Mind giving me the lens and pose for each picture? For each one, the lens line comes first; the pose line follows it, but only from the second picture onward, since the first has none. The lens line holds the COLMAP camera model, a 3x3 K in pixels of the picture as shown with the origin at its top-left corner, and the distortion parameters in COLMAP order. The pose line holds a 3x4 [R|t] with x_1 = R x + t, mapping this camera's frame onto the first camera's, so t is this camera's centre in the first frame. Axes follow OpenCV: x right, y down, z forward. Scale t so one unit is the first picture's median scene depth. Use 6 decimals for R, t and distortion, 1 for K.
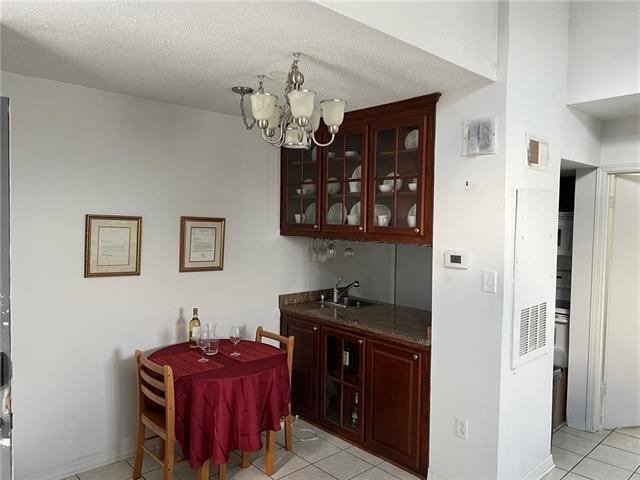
lens RADIAL K [[478.4, 0, 324.5], [0, 478.4, 237.3], [0, 0, 1]] dist [0.080568, -0.112638]
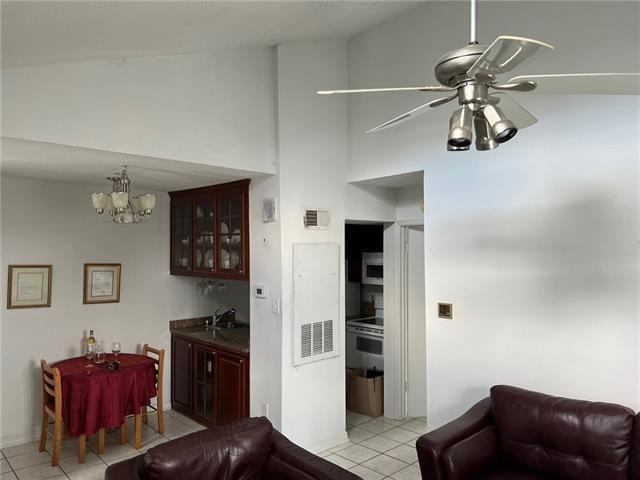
lens RADIAL K [[481.6, 0, 320.0], [0, 481.6, 240.0], [0, 0, 1]] dist [0.071622, -0.087698]
pose [[0.999845, -0.016916, -0.004919, 0.407600], [0.016601, 0.998172, -0.058108, -0.019426], [0.005893, 0.058017, 0.998298, -0.413866]]
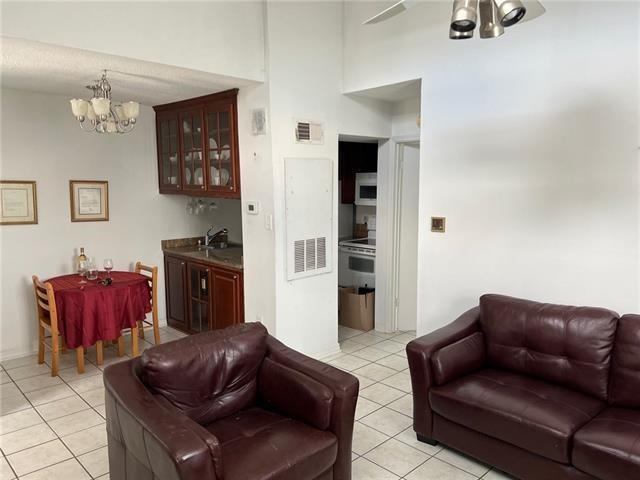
lens RADIAL K [[482.4, 0, 323.4], [0, 482.4, 241.2], [0, 0, 1]] dist [0.079256, -0.116362]
pose [[0.999699, -0.019222, 0.015250, 0.405539], [0.017851, 0.996182, 0.085453, 0.023268], [-0.016834, -0.085155, 0.996225, -0.397453]]
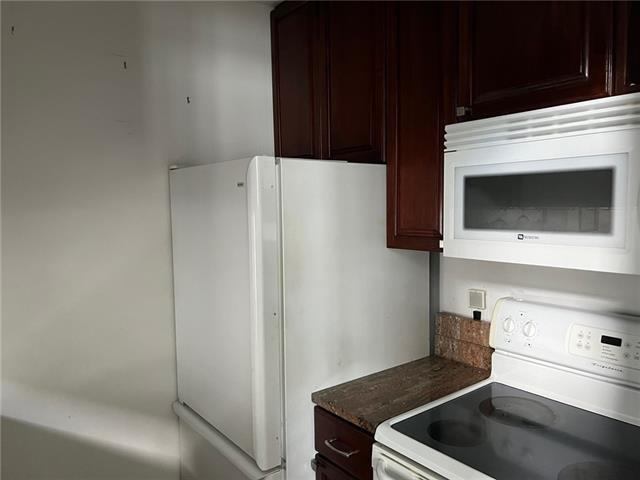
lens RADIAL K [[482.4, 0, 323.4], [0, 482.4, 241.2], [0, 0, 1]] dist [0.079256, -0.116362]
pose [[0.995110, -0.024421, -0.095705, 0.490395], [0.028125, 0.998899, 0.037547, 0.010257], [0.094683, -0.040055, 0.994701, 1.003823]]
